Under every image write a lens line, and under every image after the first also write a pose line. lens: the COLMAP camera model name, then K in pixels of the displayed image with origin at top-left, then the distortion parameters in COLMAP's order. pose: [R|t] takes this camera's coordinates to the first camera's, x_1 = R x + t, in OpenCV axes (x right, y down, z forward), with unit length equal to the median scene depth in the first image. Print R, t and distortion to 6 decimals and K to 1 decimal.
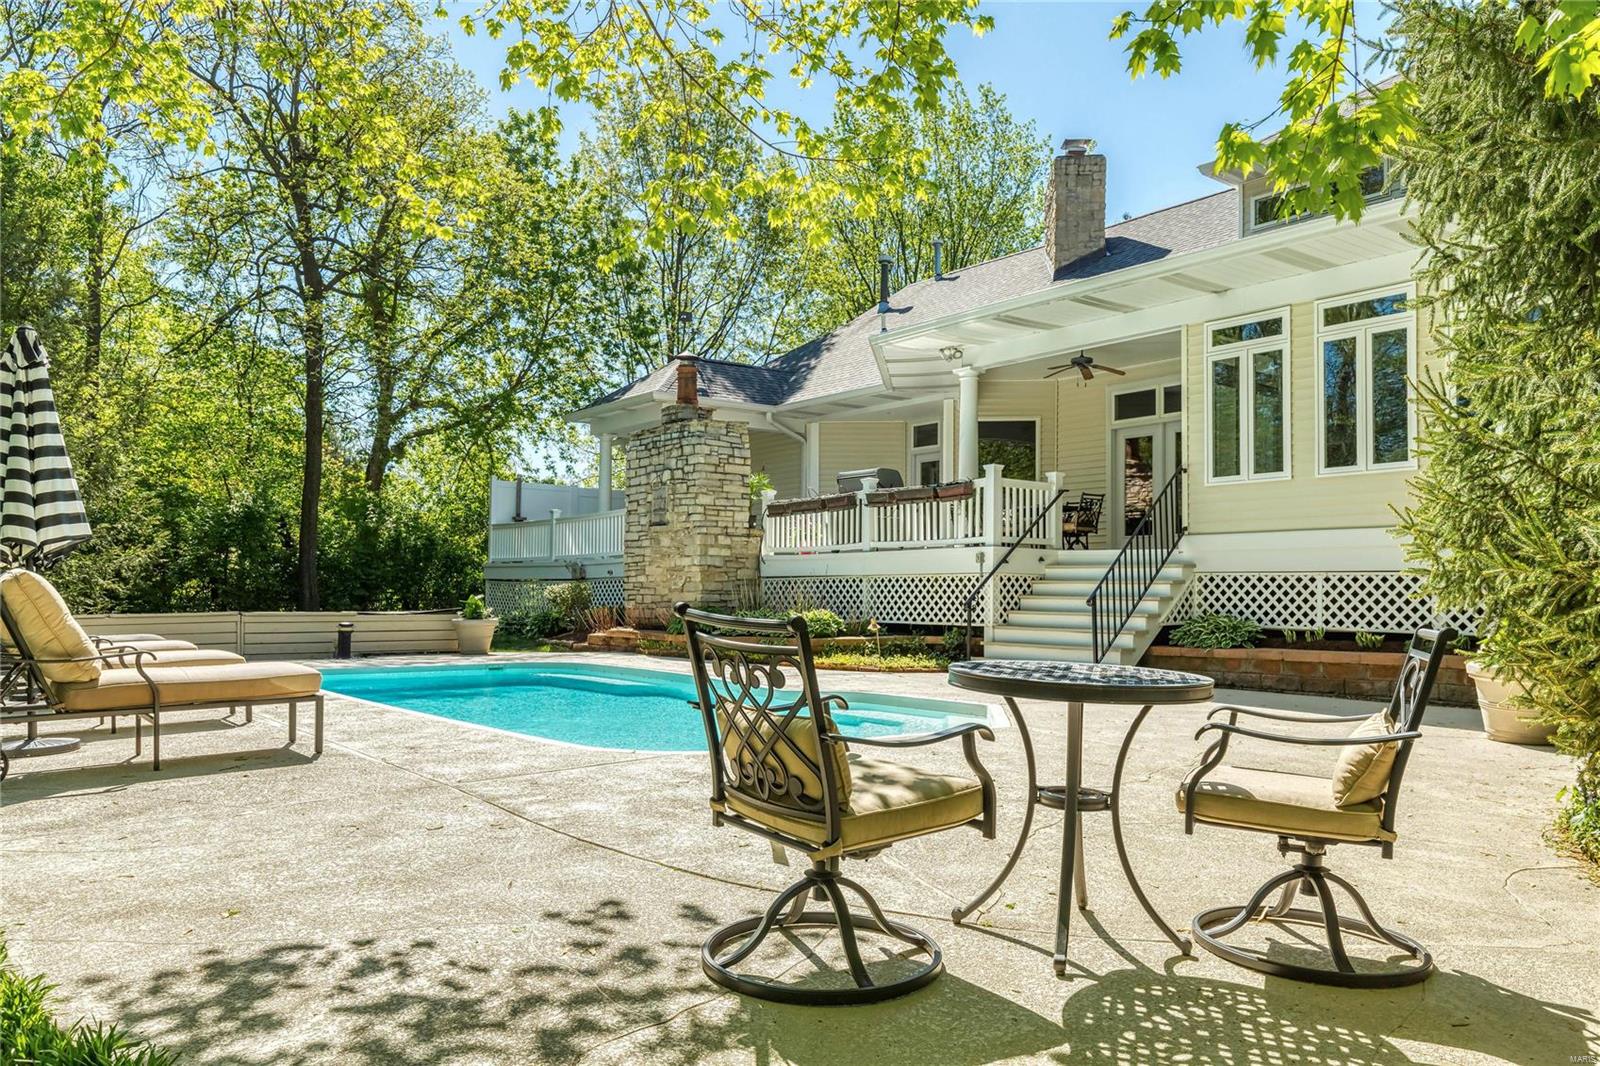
lens RADIAL K [[1173.0, 0, 804.0], [0, 1173.0, 536.3], [0, 0, 1]] dist [-0.022186, 0.000966]
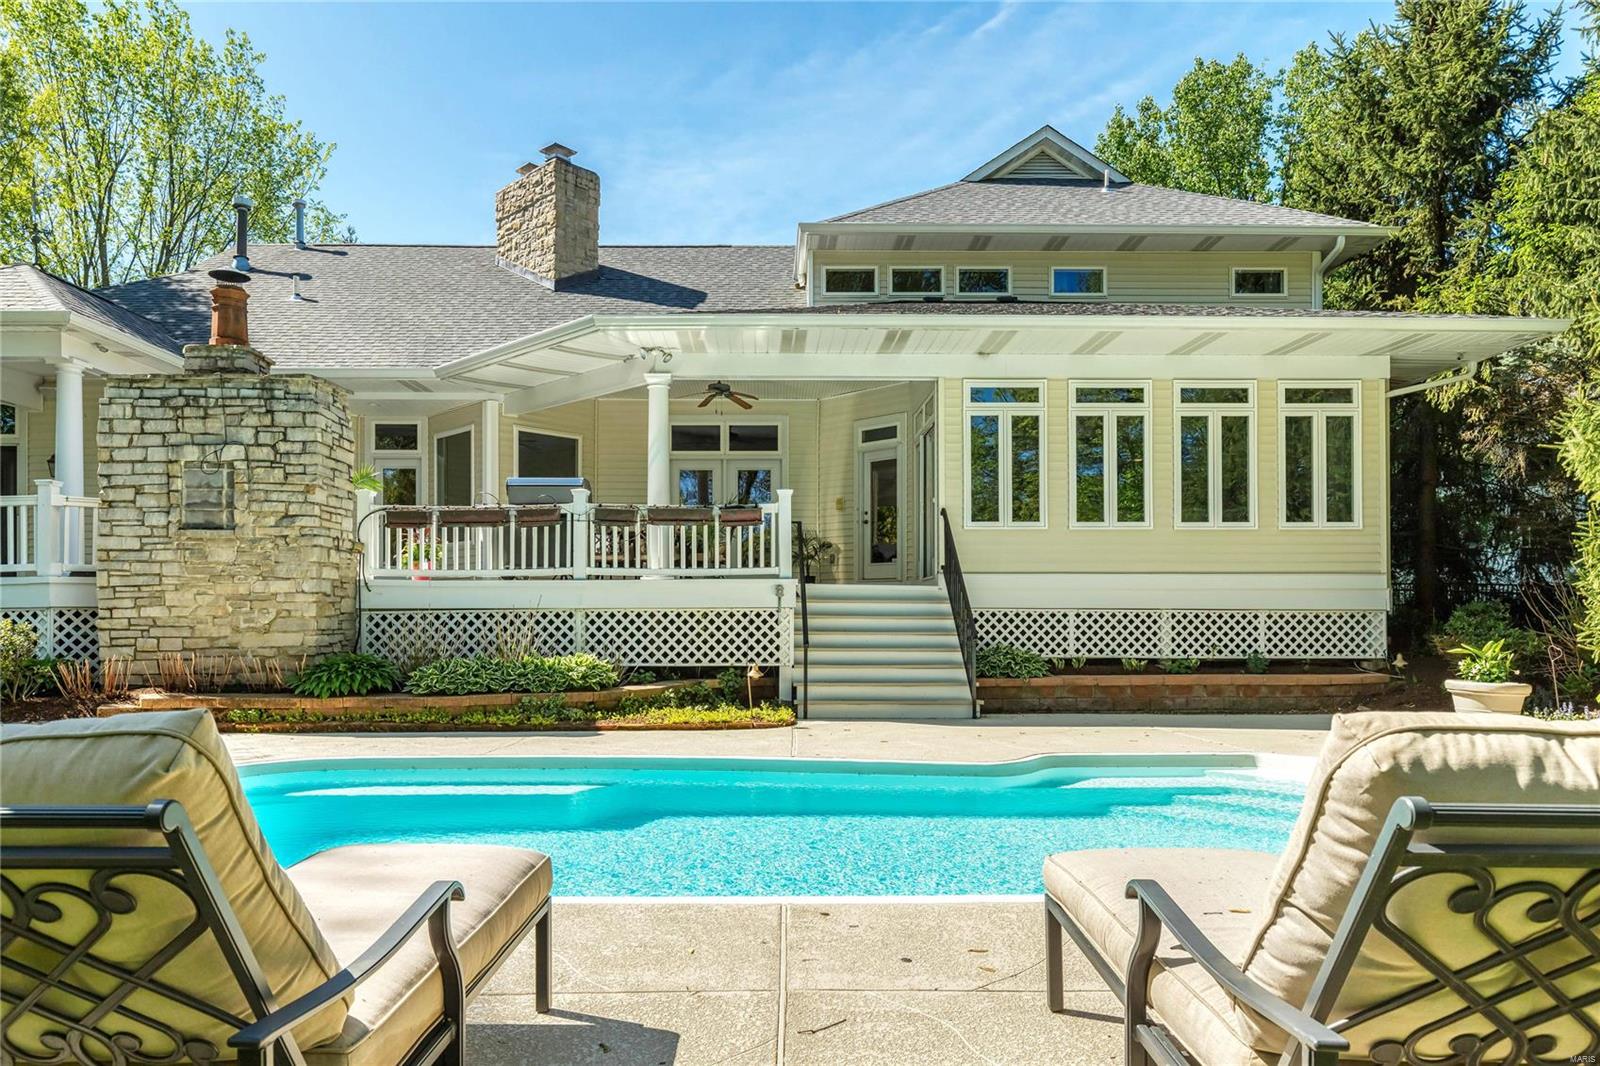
lens RADIAL K [[1034.4, 0, 844.9], [0, 1034.4, 601.0], [0, 0, 1]] dist [0.015504, 0.000688]
pose [[0.606606, 0.010620, 0.794932, -0.530937], [-0.031788, 0.999435, 0.010905, 0.018779], [-0.794367, -0.031885, 0.606601, 0.549318]]
